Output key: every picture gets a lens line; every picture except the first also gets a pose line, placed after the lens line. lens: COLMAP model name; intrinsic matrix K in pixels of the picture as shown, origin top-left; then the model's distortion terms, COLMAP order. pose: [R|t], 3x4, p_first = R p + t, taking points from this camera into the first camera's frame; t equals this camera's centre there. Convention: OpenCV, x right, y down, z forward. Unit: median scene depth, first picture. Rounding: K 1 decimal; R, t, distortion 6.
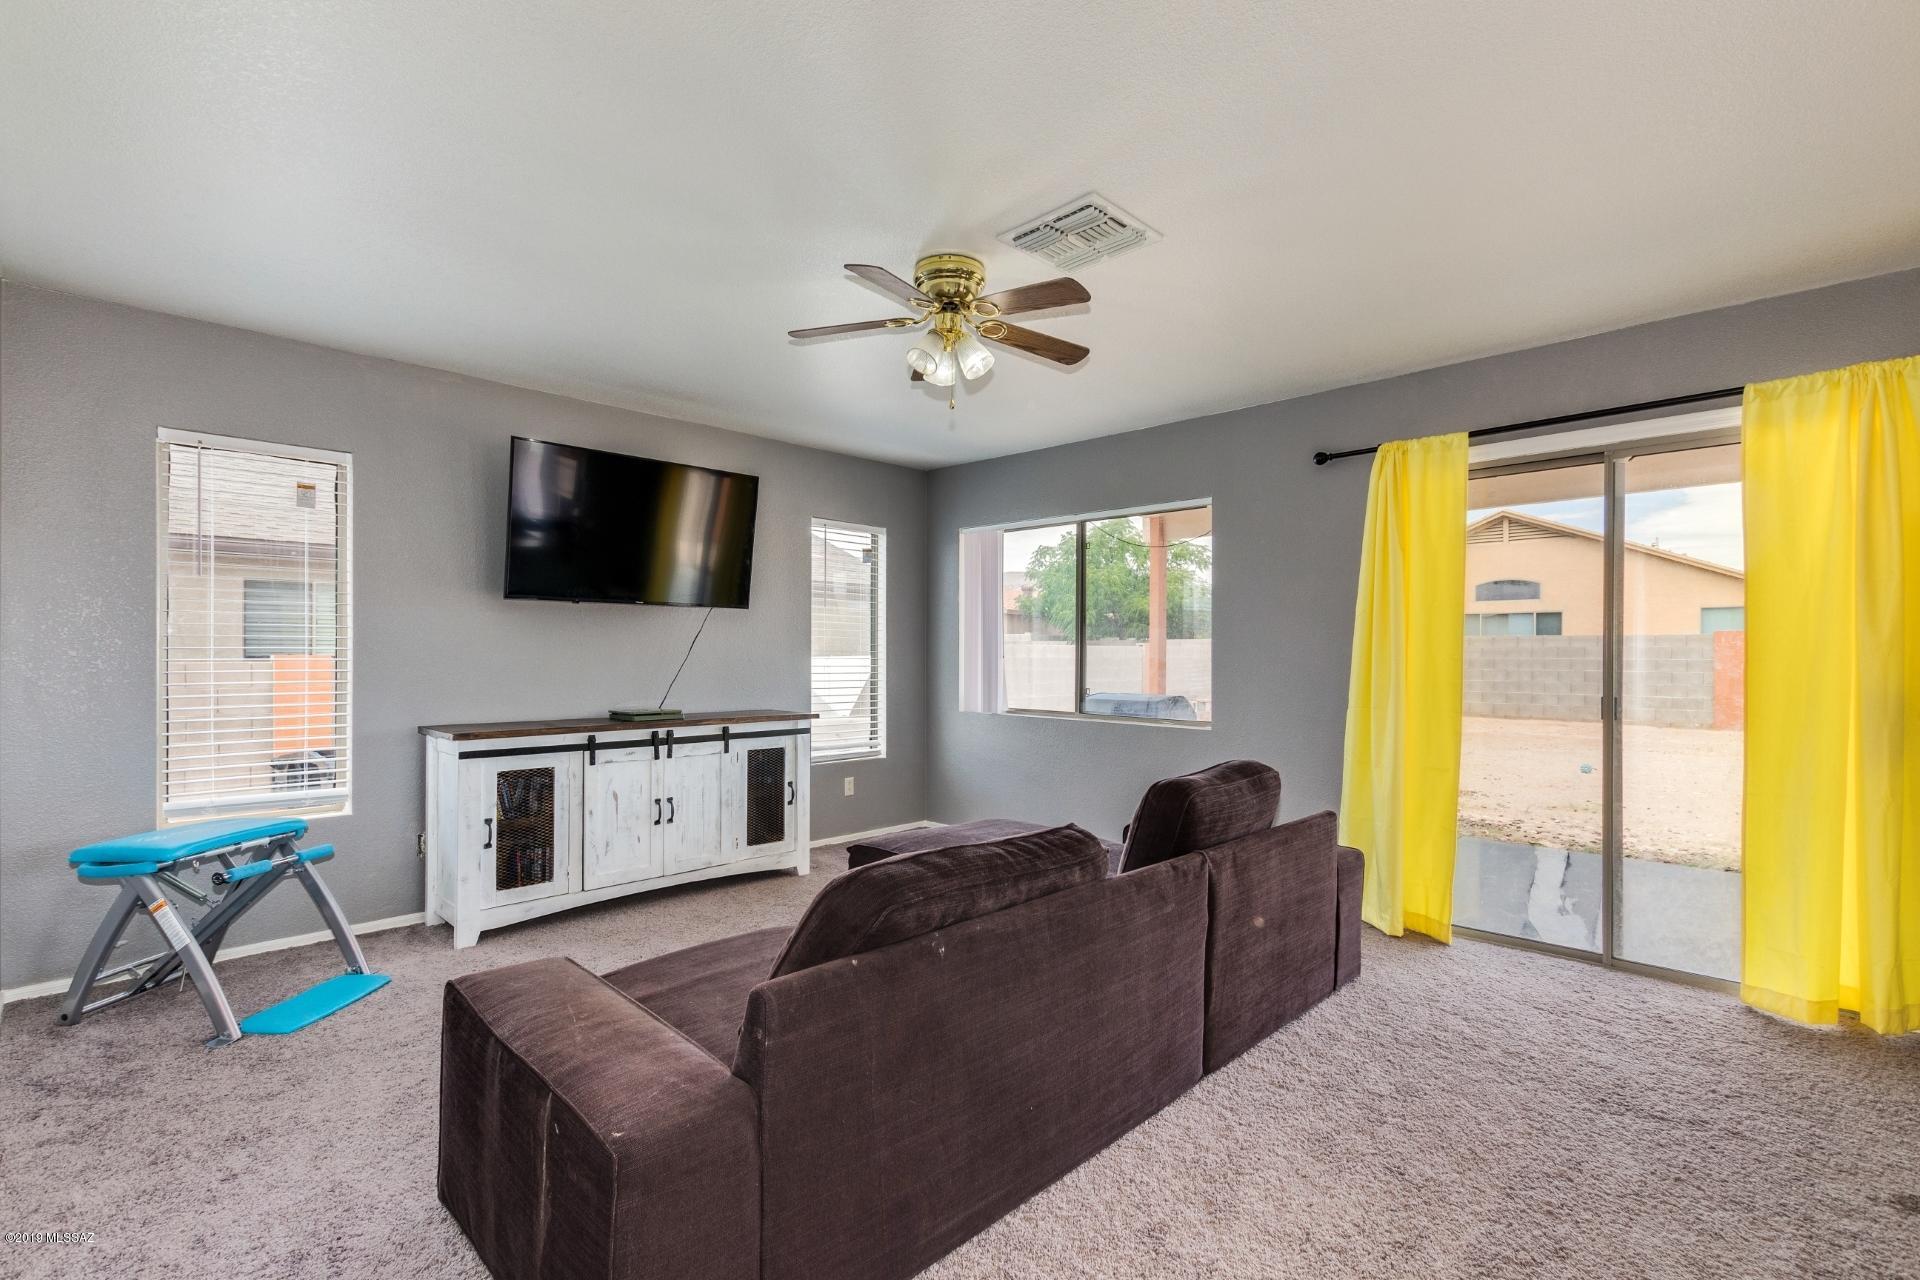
lens RADIAL K [[874.9, 0, 961.8], [0, 874.9, 659.7], [0, 0, 1]] dist [0.002522, 0.000190]
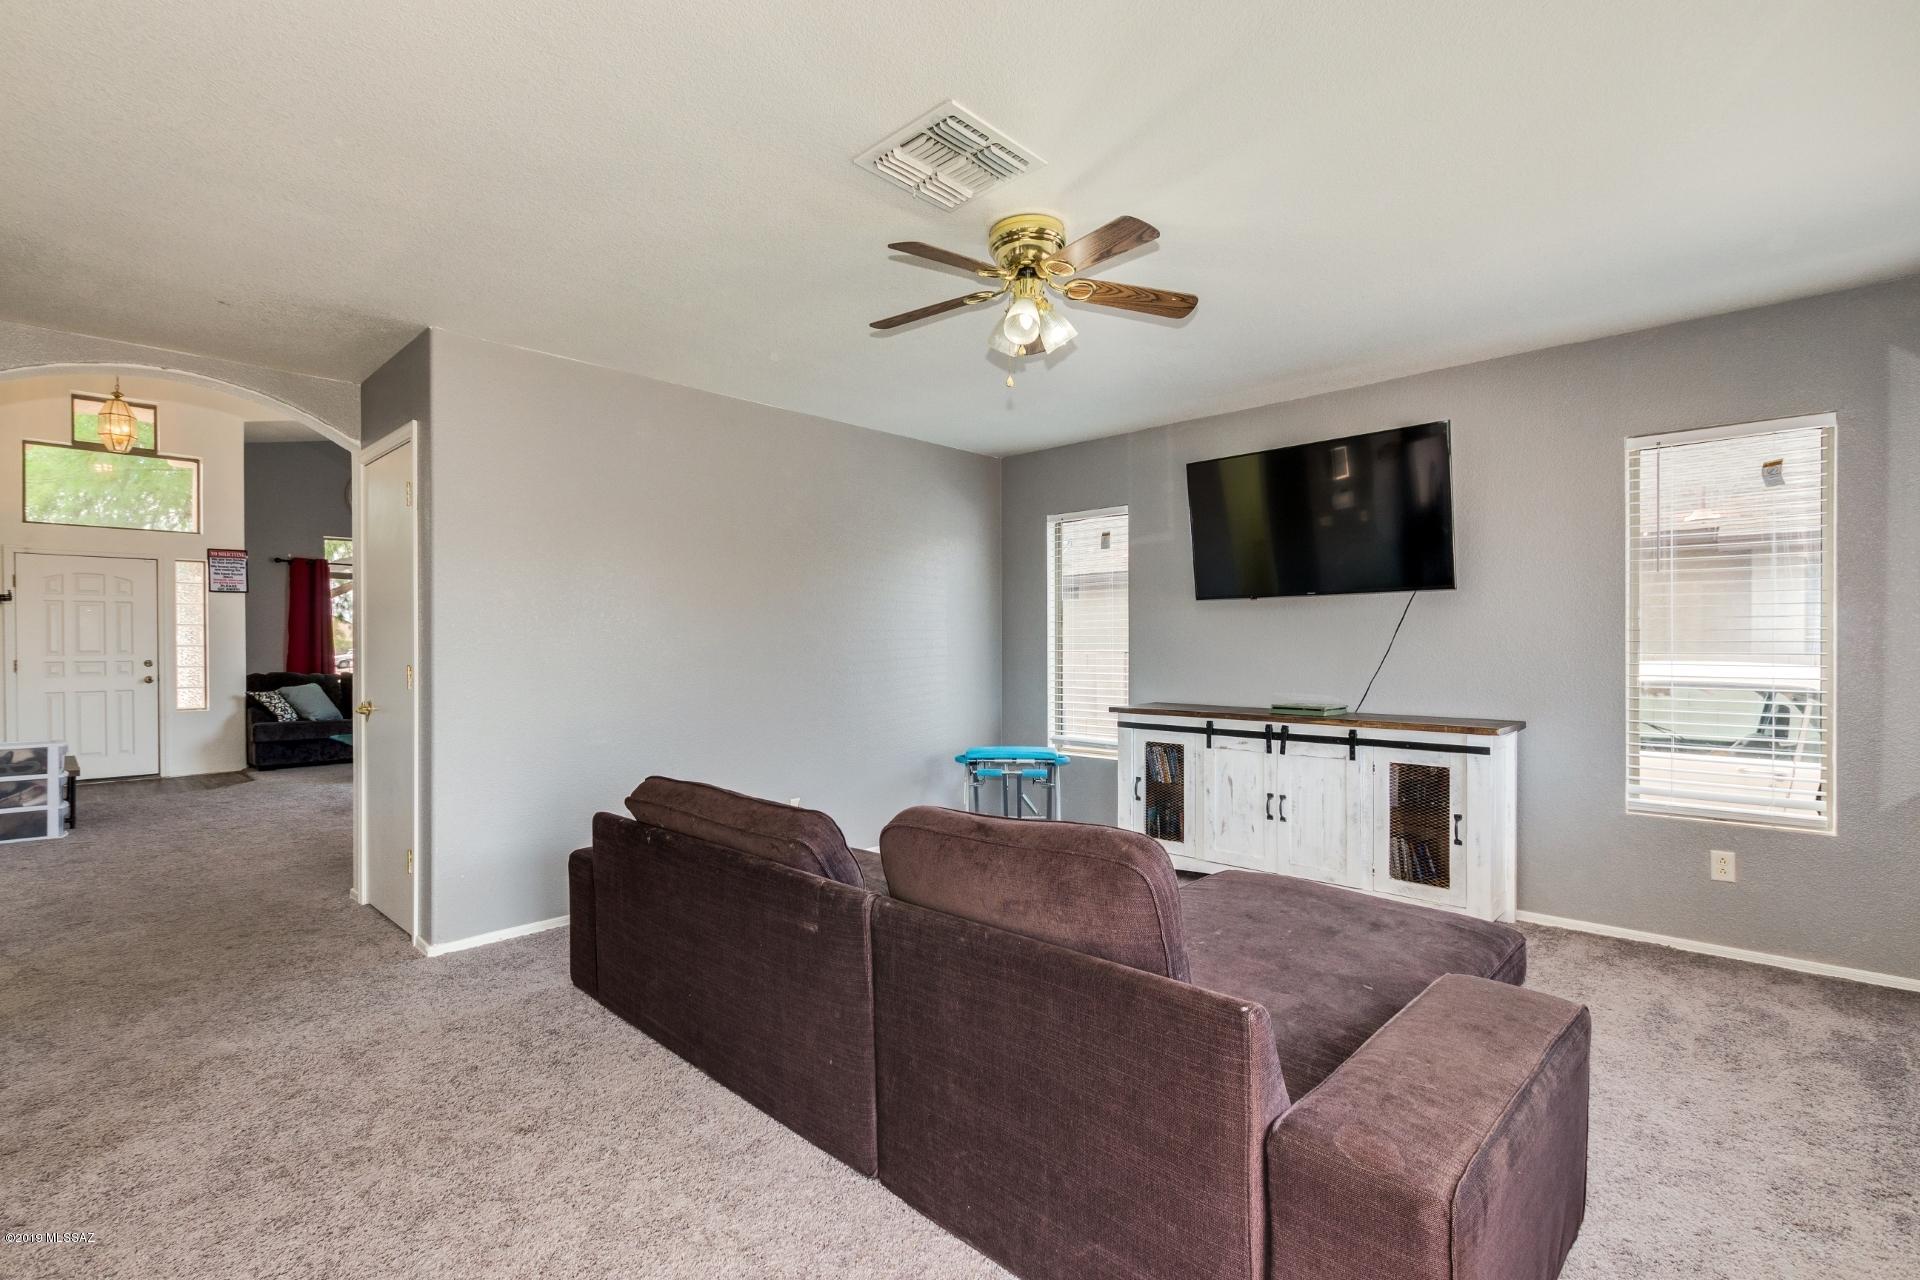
lens RADIAL K [[878.5, 0, 964.0], [0, 878.5, 650.6], [0, 0, 1]] dist [-0.001174, -0.000215]
pose [[0.008742, 0.002898, -0.999958, 0.625167], [-0.004624, 0.999985, 0.002857, -0.003138], [0.999951, 0.004599, 0.008755, 0.631534]]
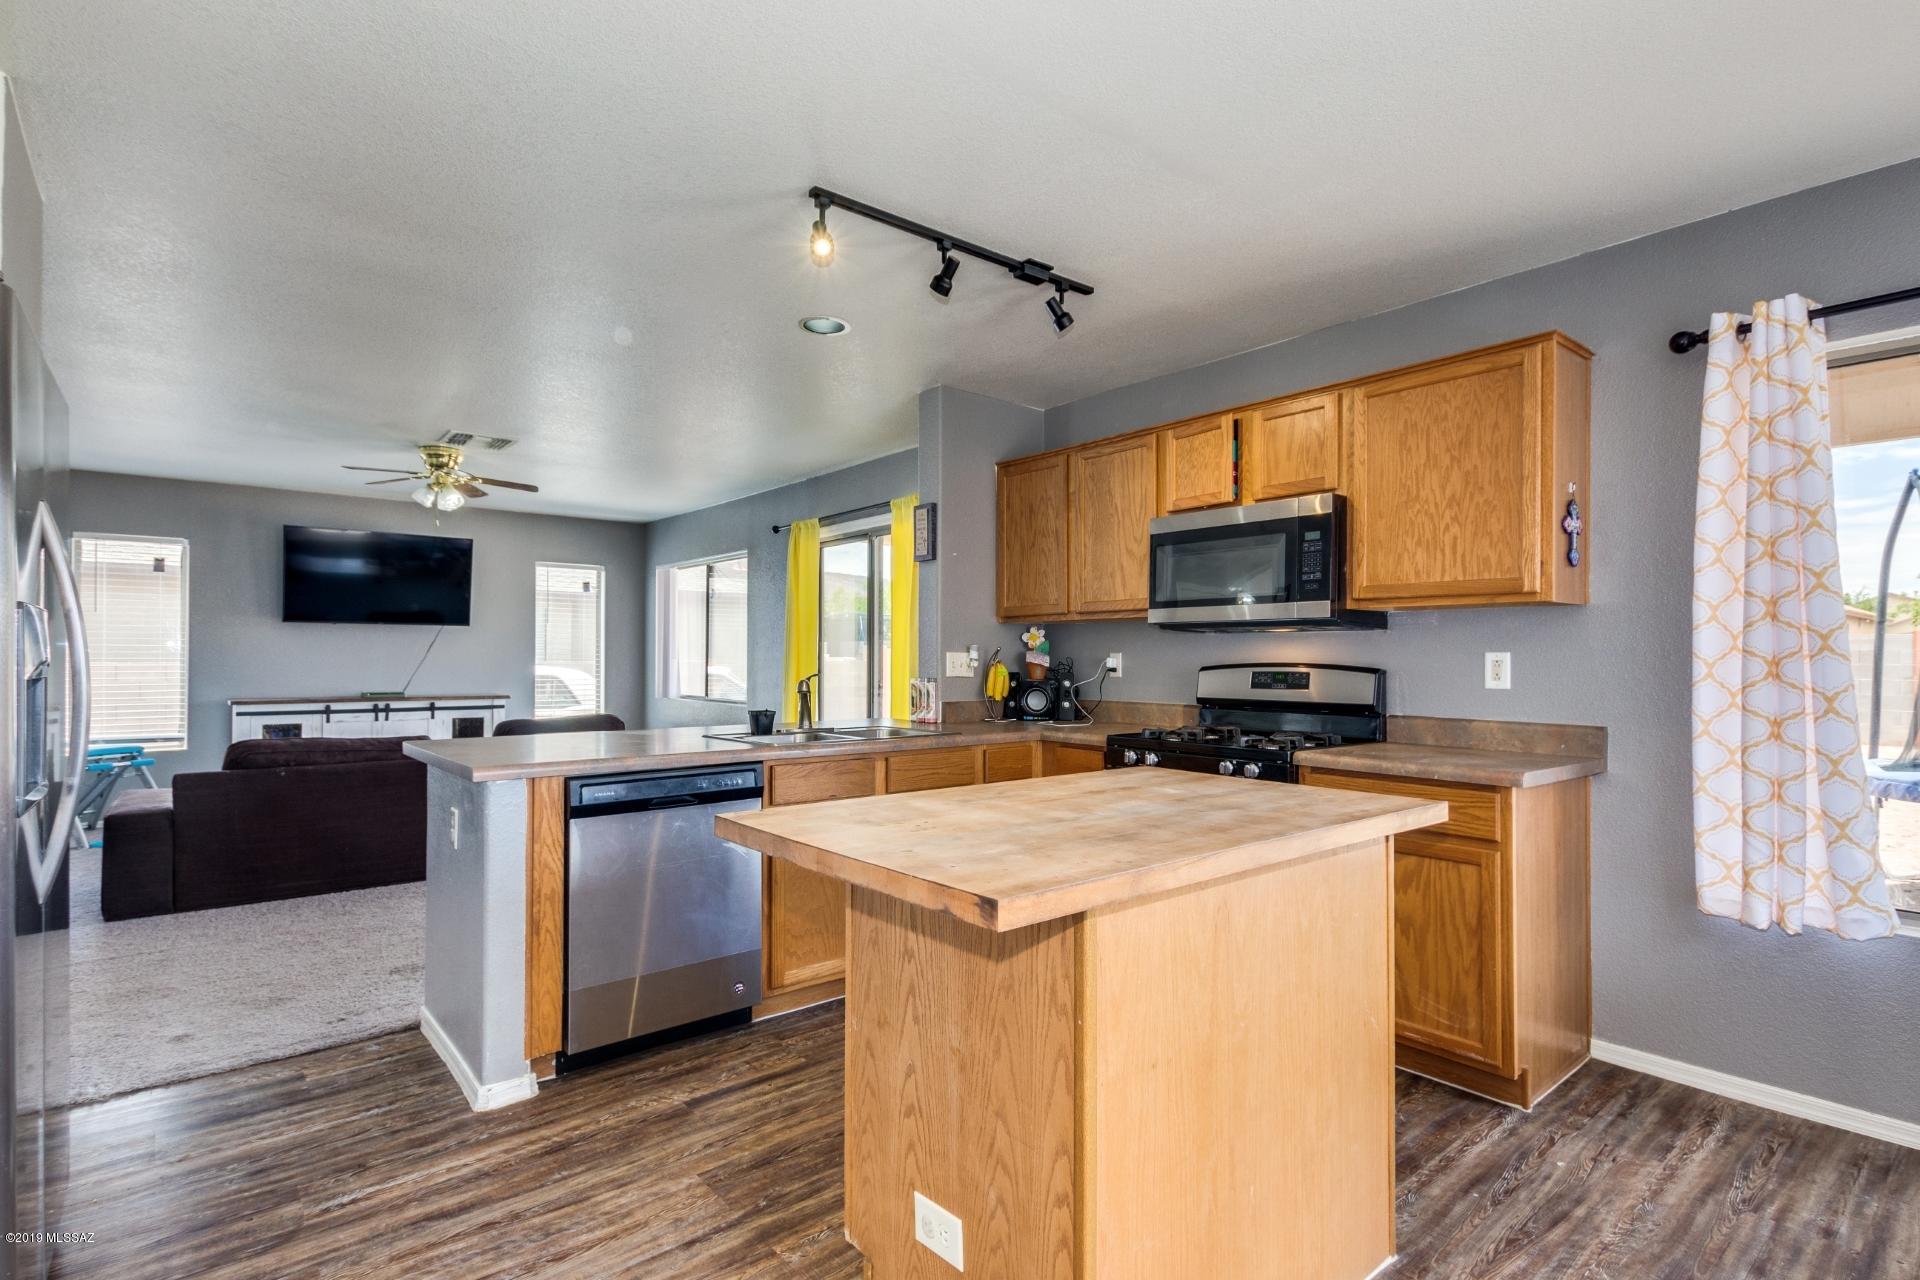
lens RADIAL K [[927.5, 0, 970.1], [0, 927.5, 652.0], [0, 0, 1]] dist [0.000787, -0.000407]
pose [[0.995581, -0.000309, -0.093902, 0.874700], [-0.000825, 0.999927, -0.012031, 0.006410], [0.093899, 0.012055, 0.995509, -0.580051]]
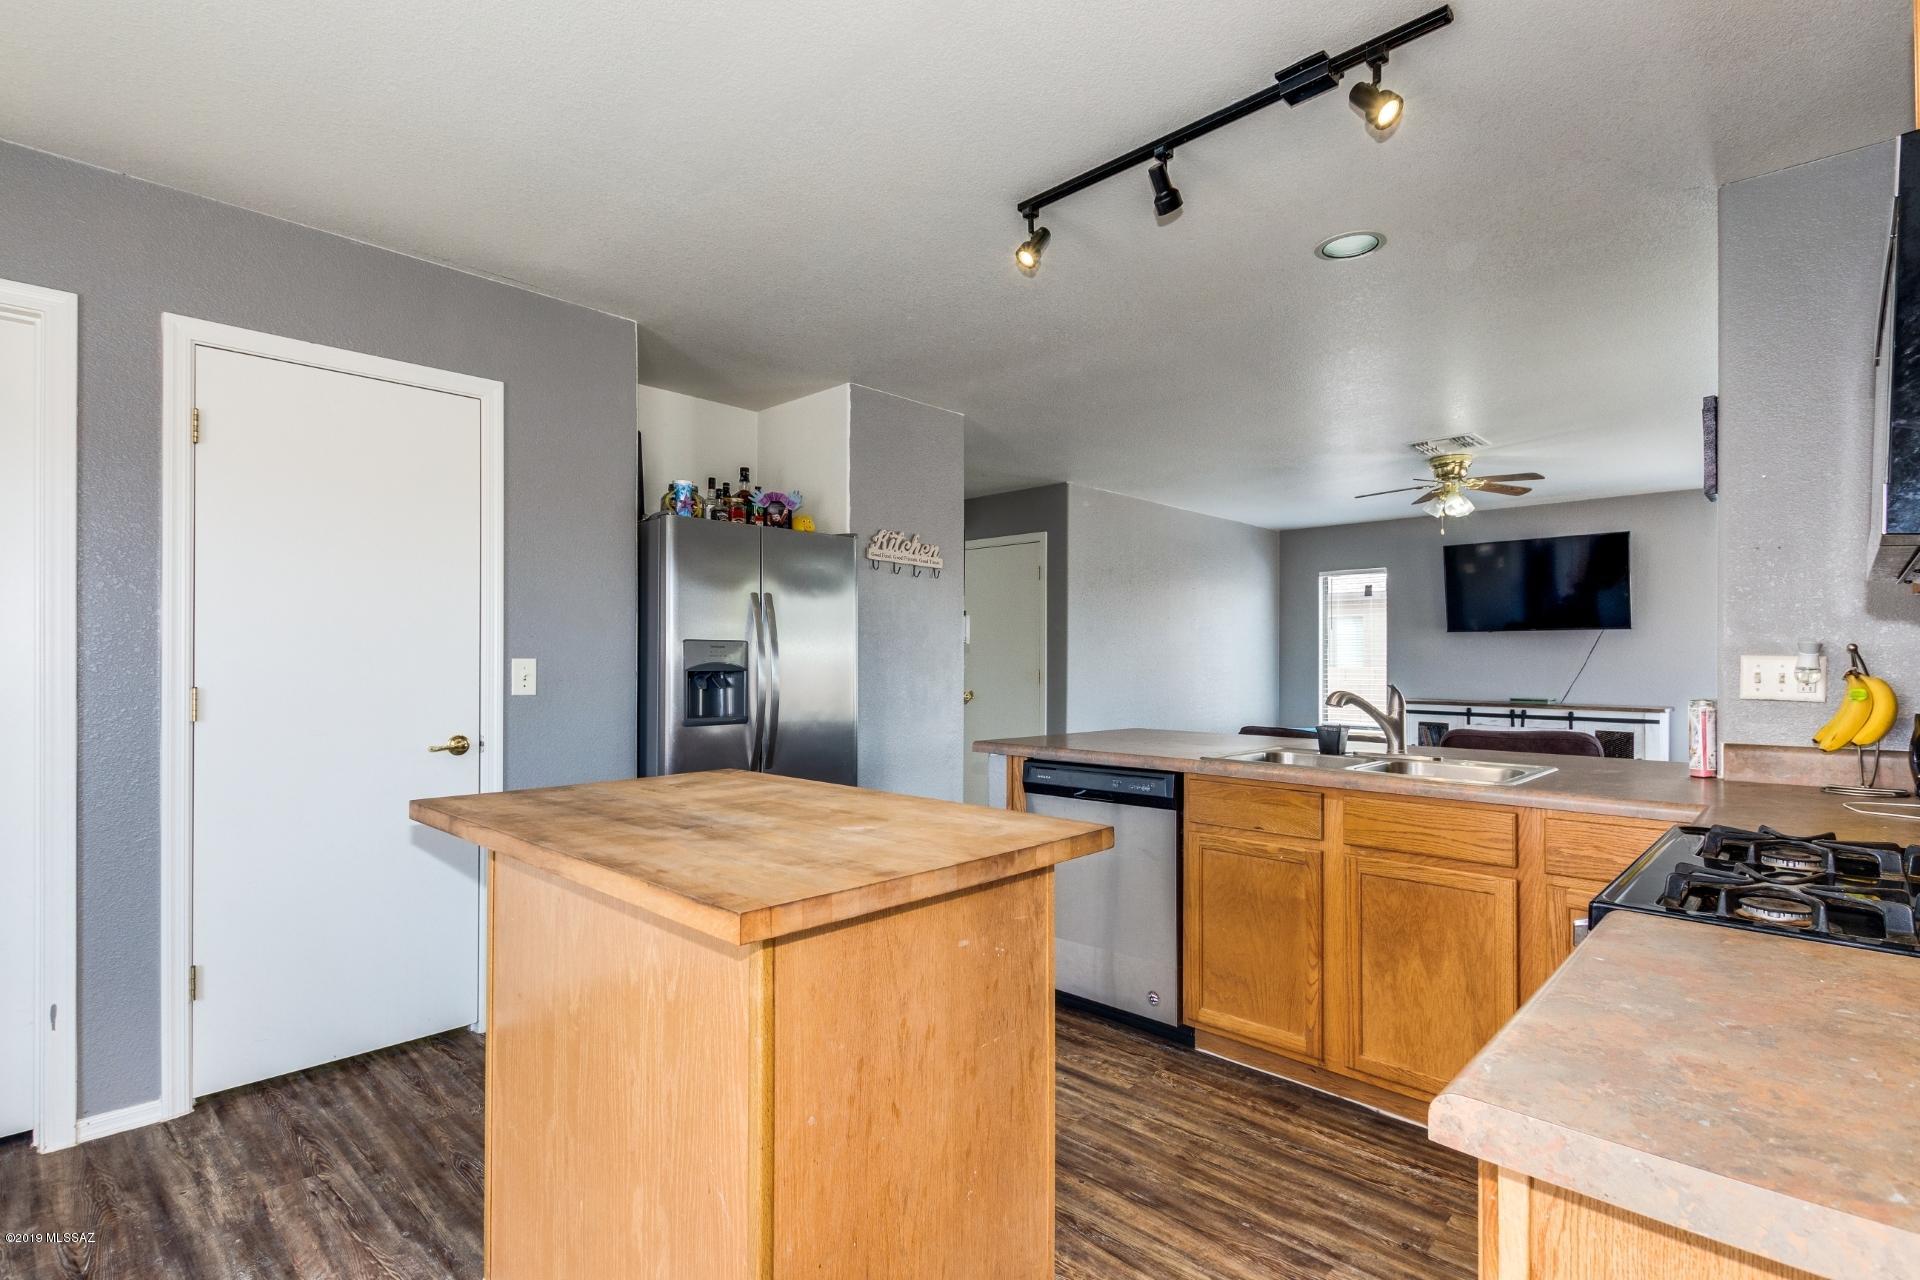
lens RADIAL K [[916.3, 0, 960.2], [0, 916.3, 660.0], [0, 0, 1]] dist [0.000779, -0.000096]
pose [[0.006778, -0.002646, -0.999974, 1.321756], [-0.008511, 0.999960, -0.002704, 0.002900], [0.999941, 0.008529, 0.006755, -0.041352]]
